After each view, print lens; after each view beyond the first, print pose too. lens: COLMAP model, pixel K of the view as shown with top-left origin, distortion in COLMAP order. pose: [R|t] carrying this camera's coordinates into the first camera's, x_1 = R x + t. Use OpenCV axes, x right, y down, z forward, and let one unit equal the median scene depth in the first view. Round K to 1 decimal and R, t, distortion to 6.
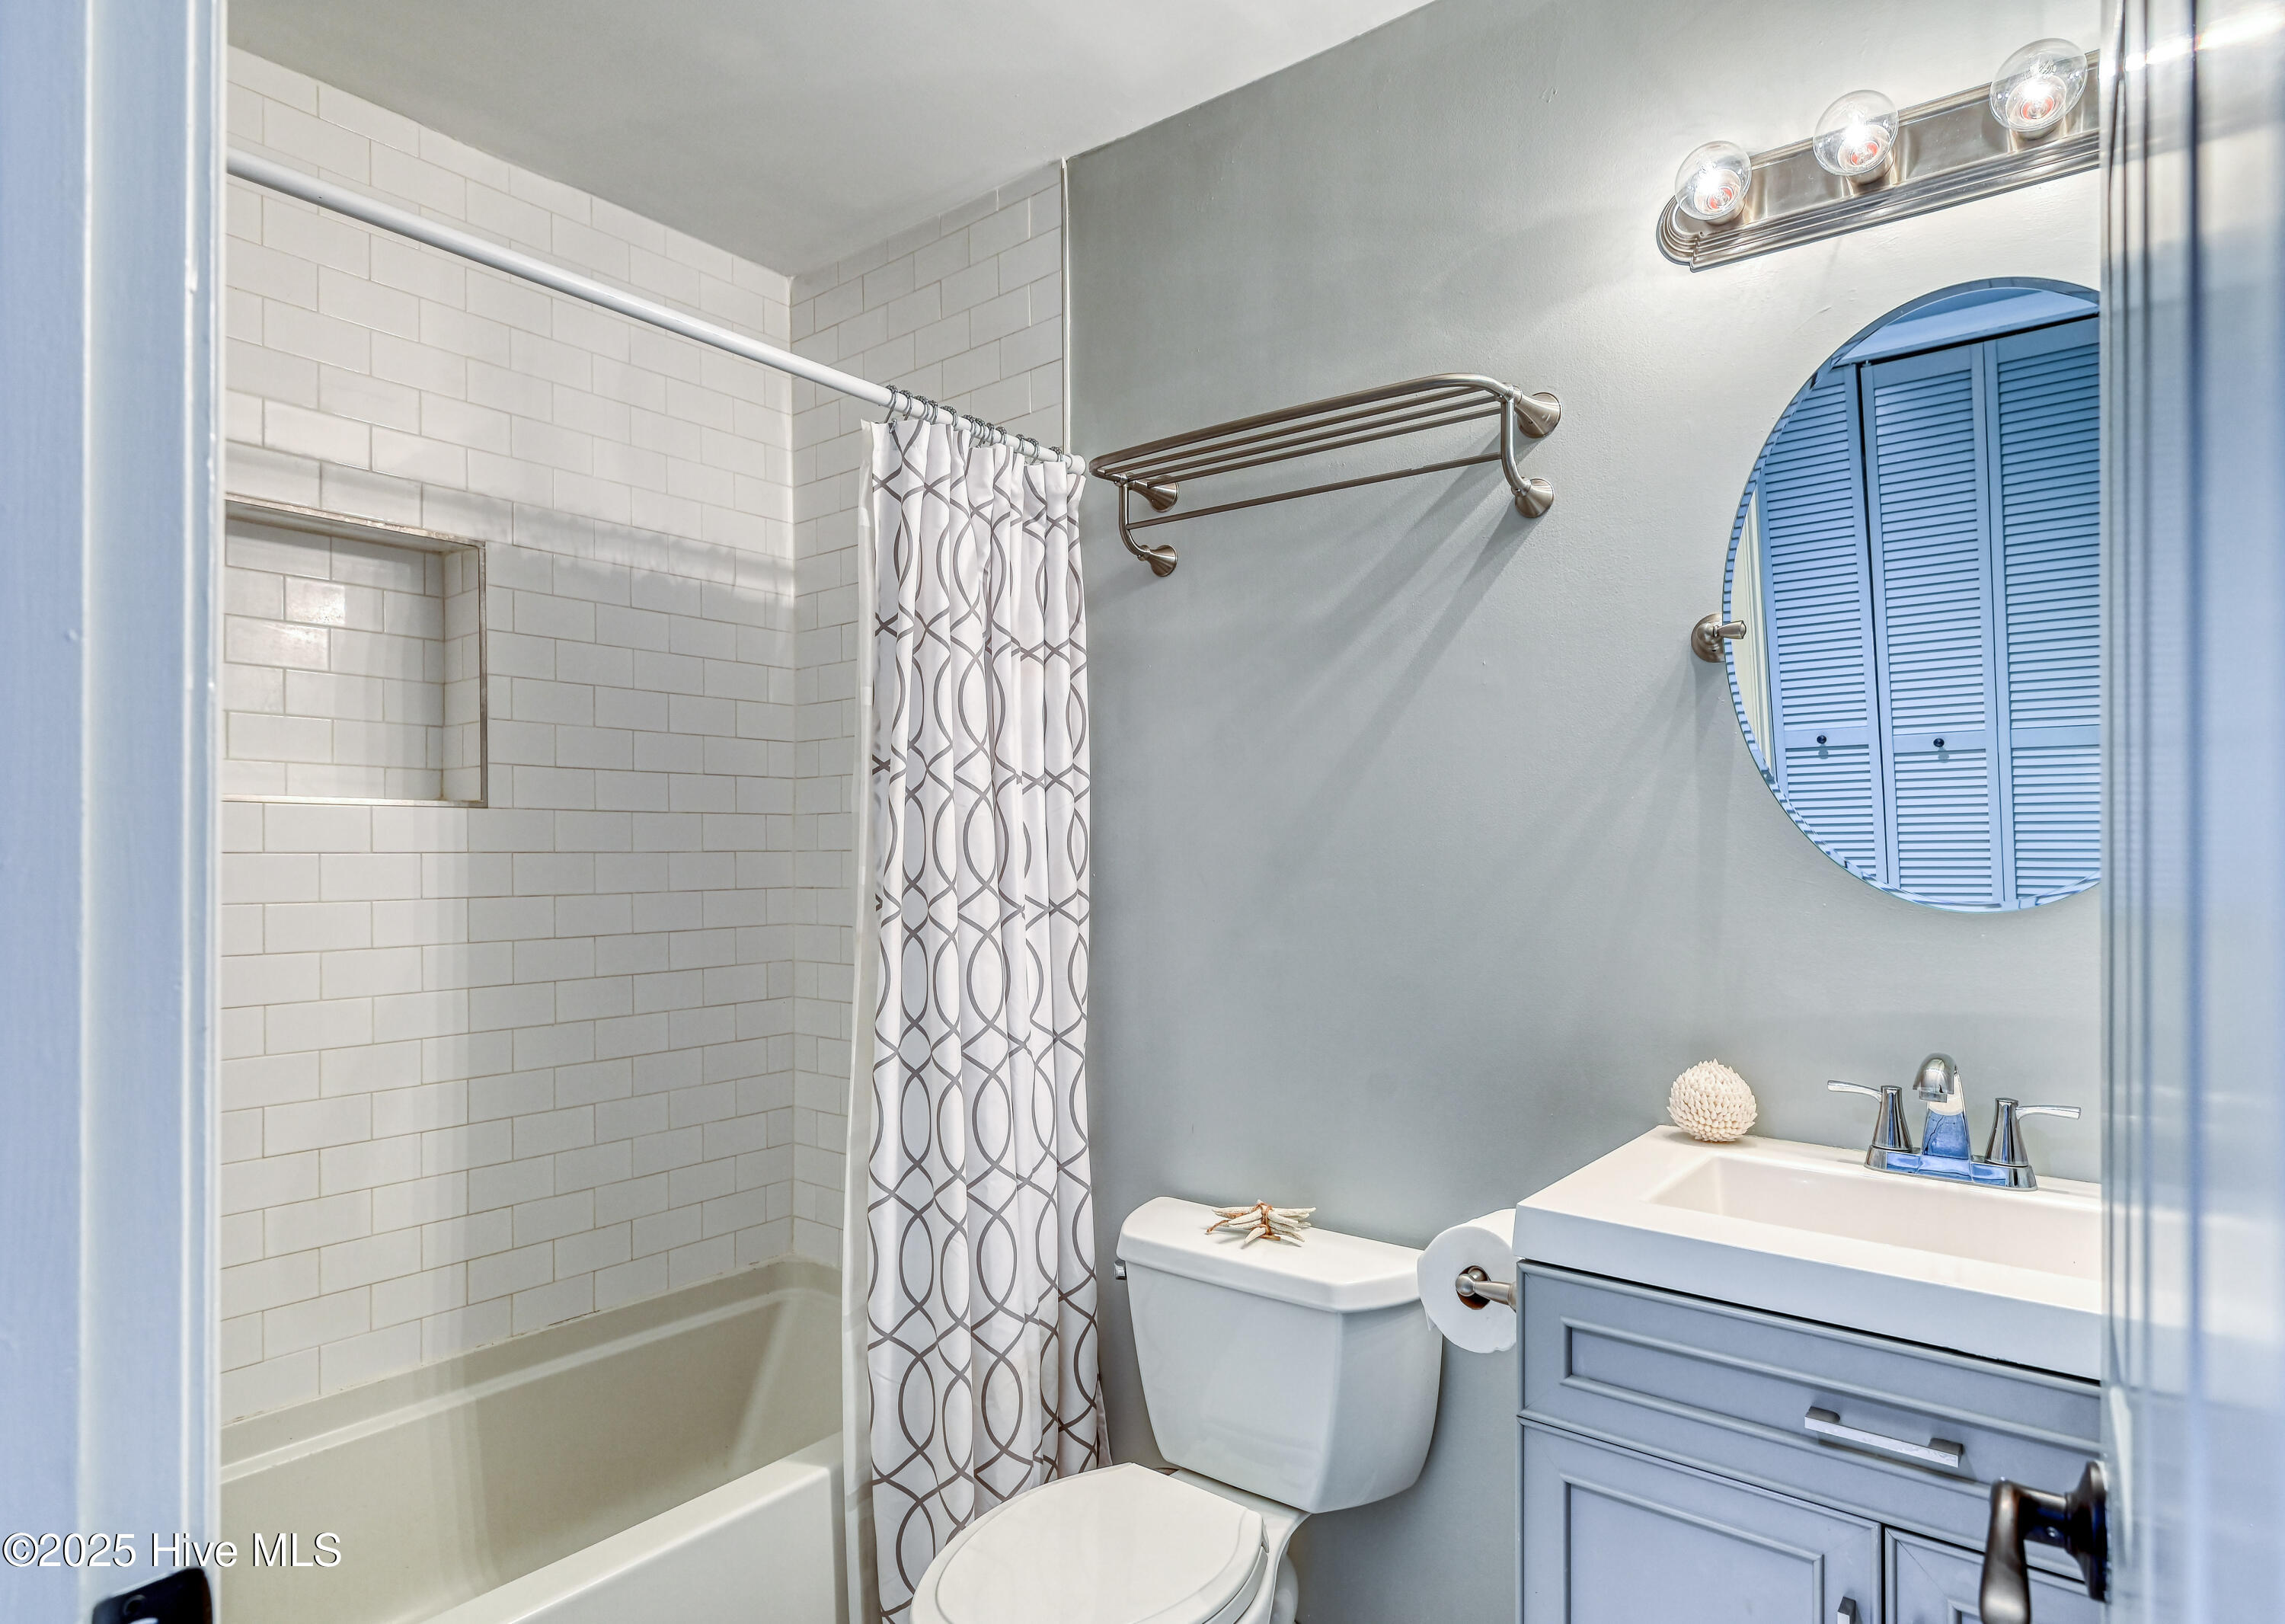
lens RADIAL K [[1274.1, 0, 1141.9], [0, 1274.1, 870.2], [0, 0, 1]] dist [-0.001322, -0.000273]
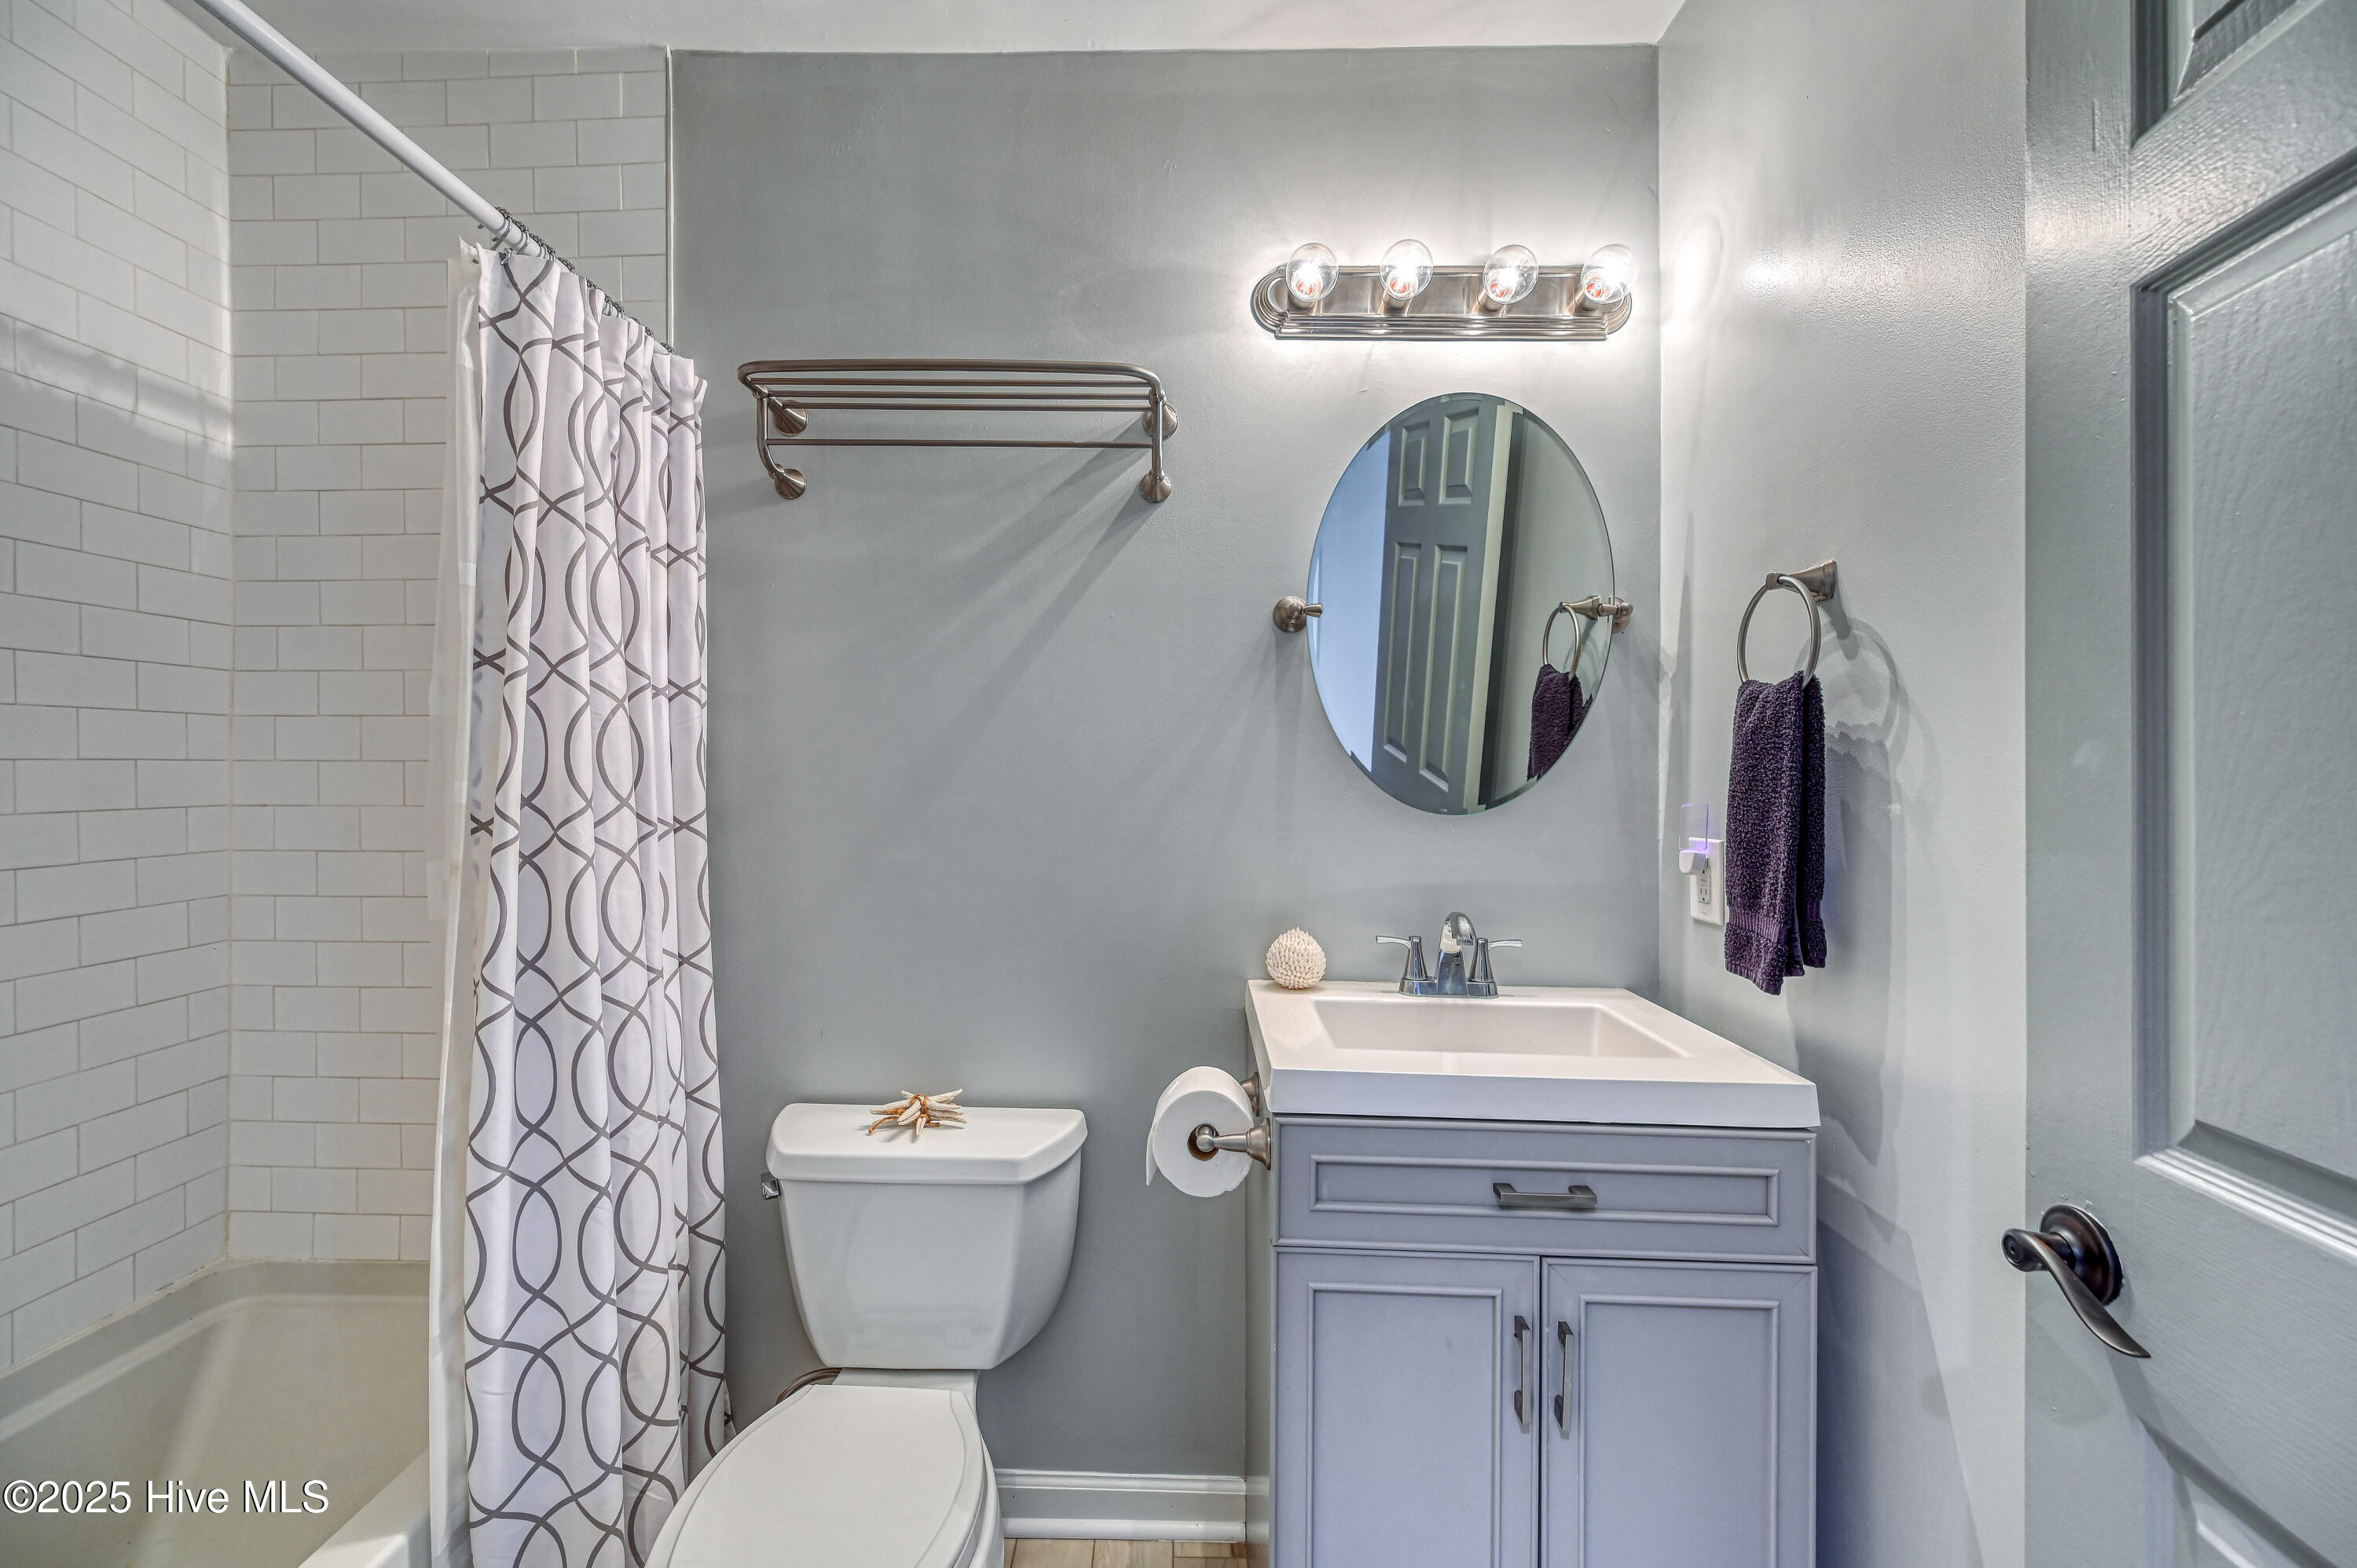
lens RADIAL K [[930.3, 0, 1178.5], [0, 930.3, 784.0], [0, 0, 1]] dist [-0.000810, -0.000136]
pose [[0.804180, 0.000948, 0.594385, -0.198940], [-0.002401, 0.999996, 0.001653, -0.003512], [-0.594381, -0.002756, 0.804179, 0.238262]]
